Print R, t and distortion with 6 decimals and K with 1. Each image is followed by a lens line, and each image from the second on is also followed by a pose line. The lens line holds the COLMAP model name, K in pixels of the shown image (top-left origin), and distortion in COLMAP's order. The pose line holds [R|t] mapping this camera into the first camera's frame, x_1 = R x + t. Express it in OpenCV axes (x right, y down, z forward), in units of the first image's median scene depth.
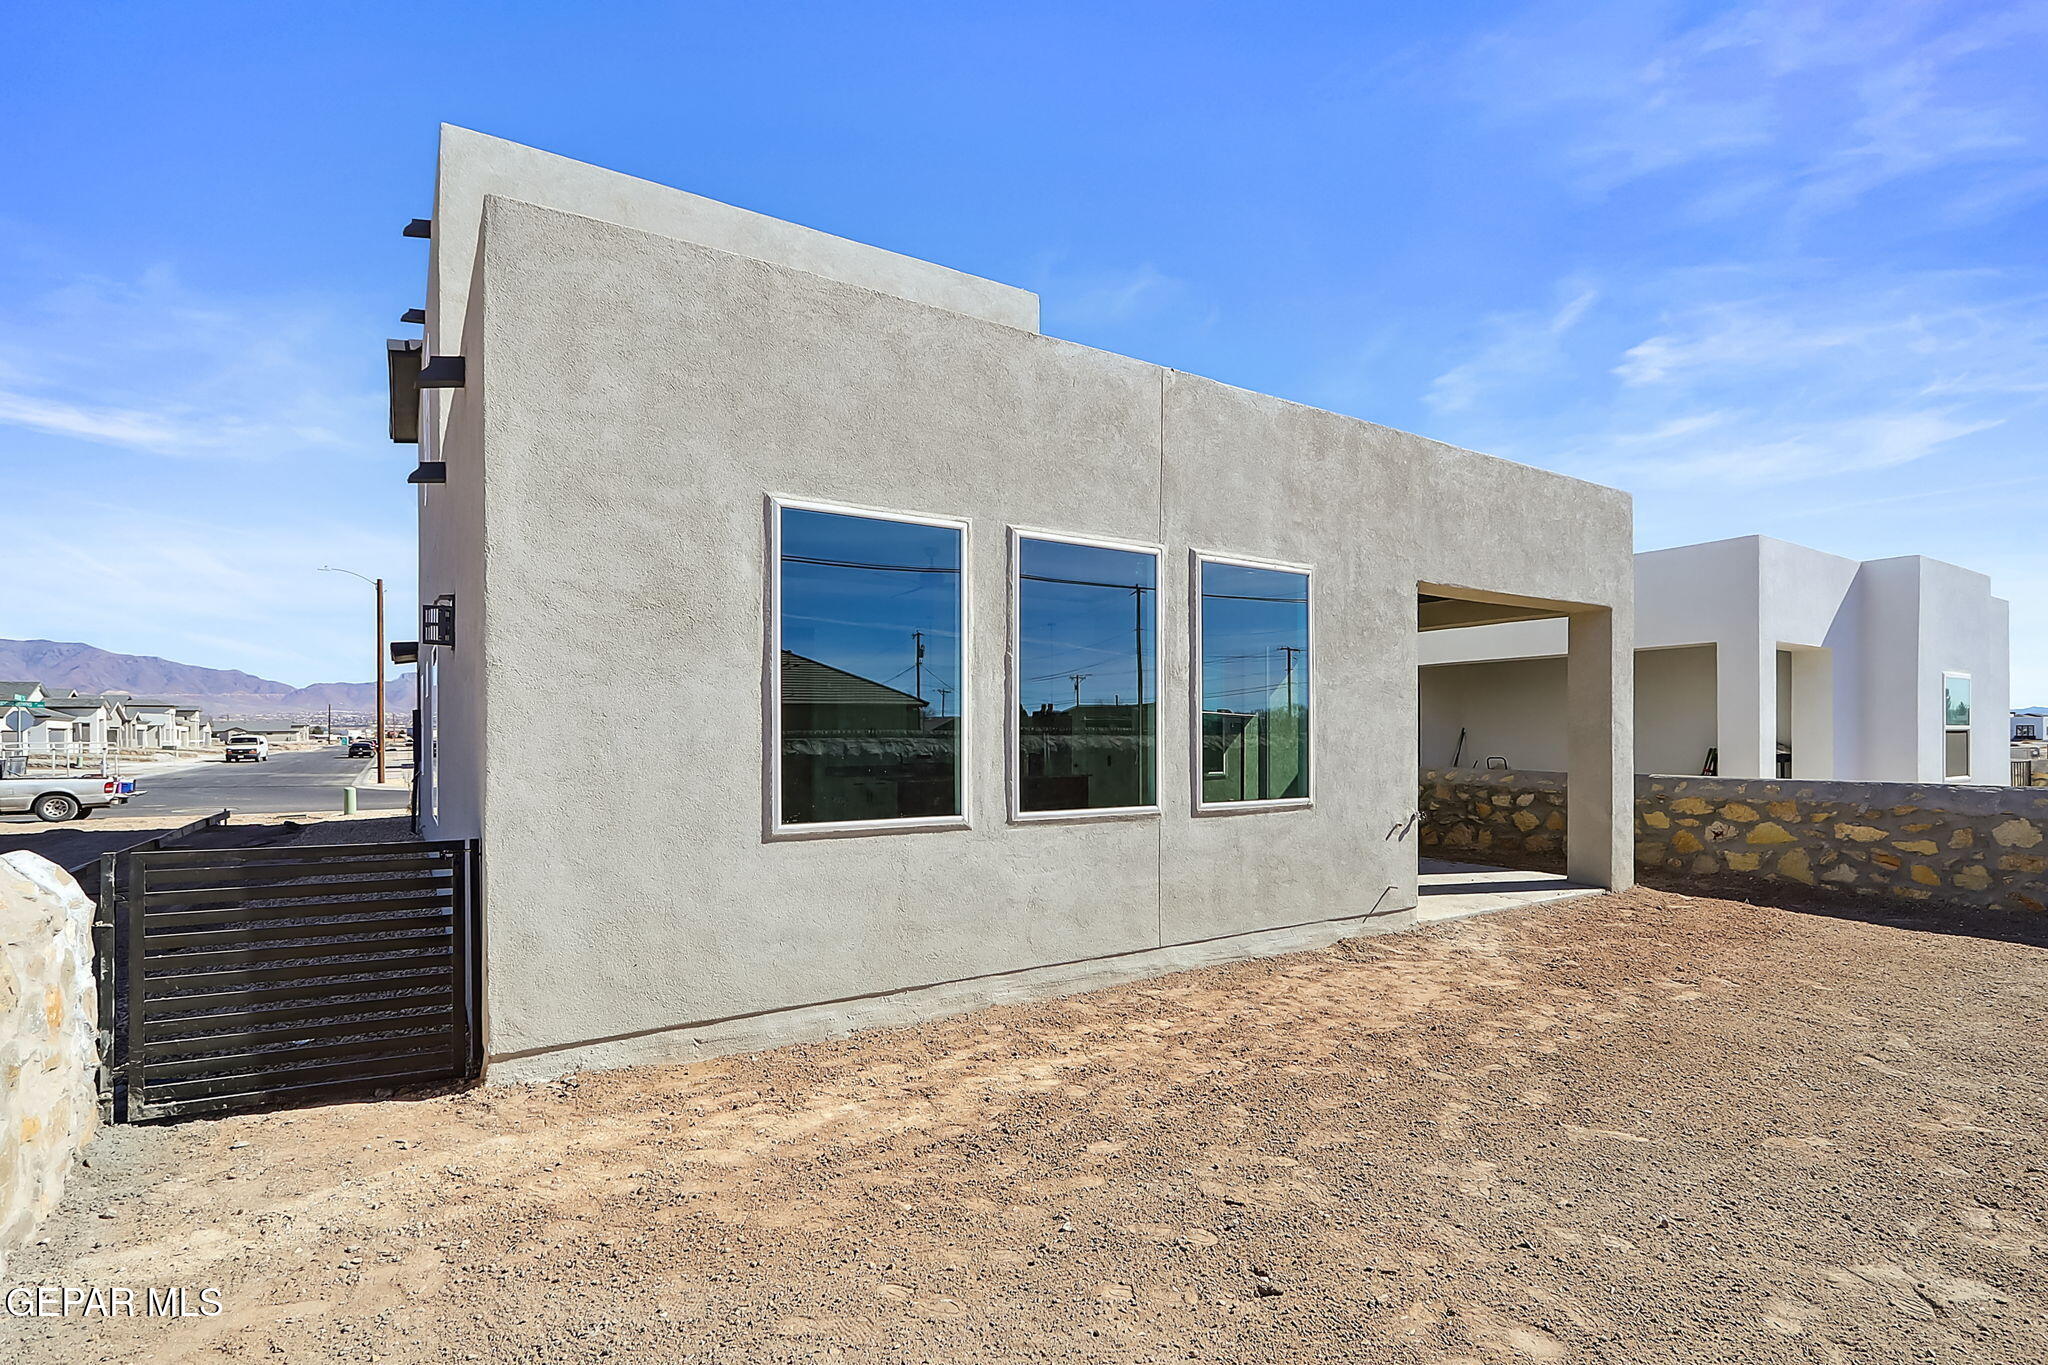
lens RADIAL K [[995.0, 0, 1018.1], [0, 995.0, 709.1], [0, 0, 1]] dist [0.001574, -0.000203]
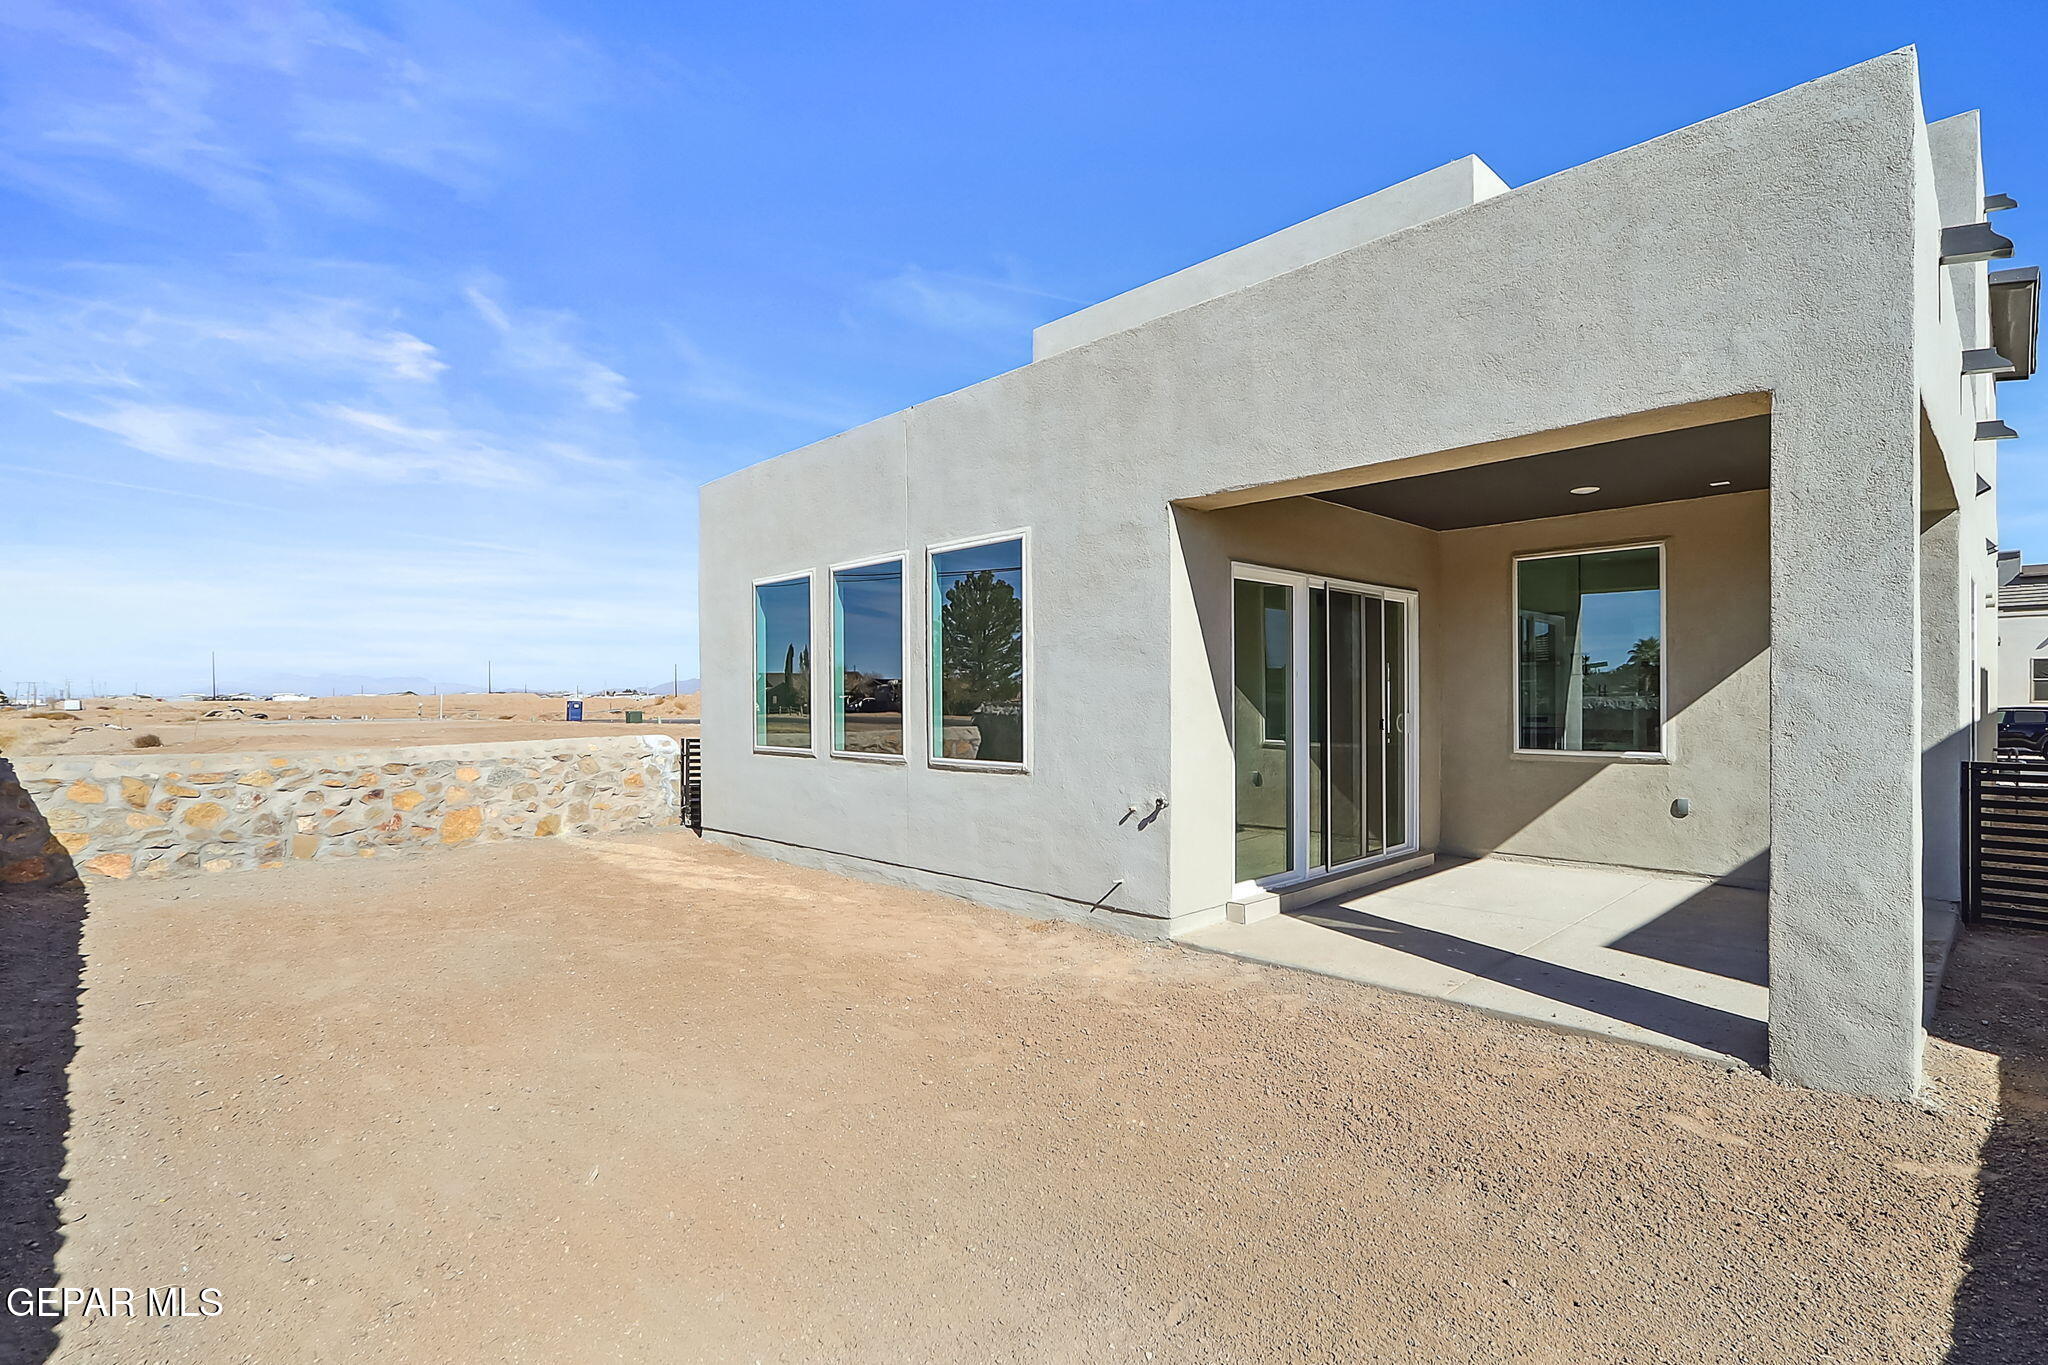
lens RADIAL K [[962.1, 0, 1026.7], [0, 962.1, 696.7], [0, 0, 1]] dist [-0.009557, 0.003802]
pose [[0.194256, -0.002006, -0.980949, 1.259816], [0.023579, 0.999719, 0.002625, 0.021535], [0.980668, -0.023640, 0.194248, 0.840825]]
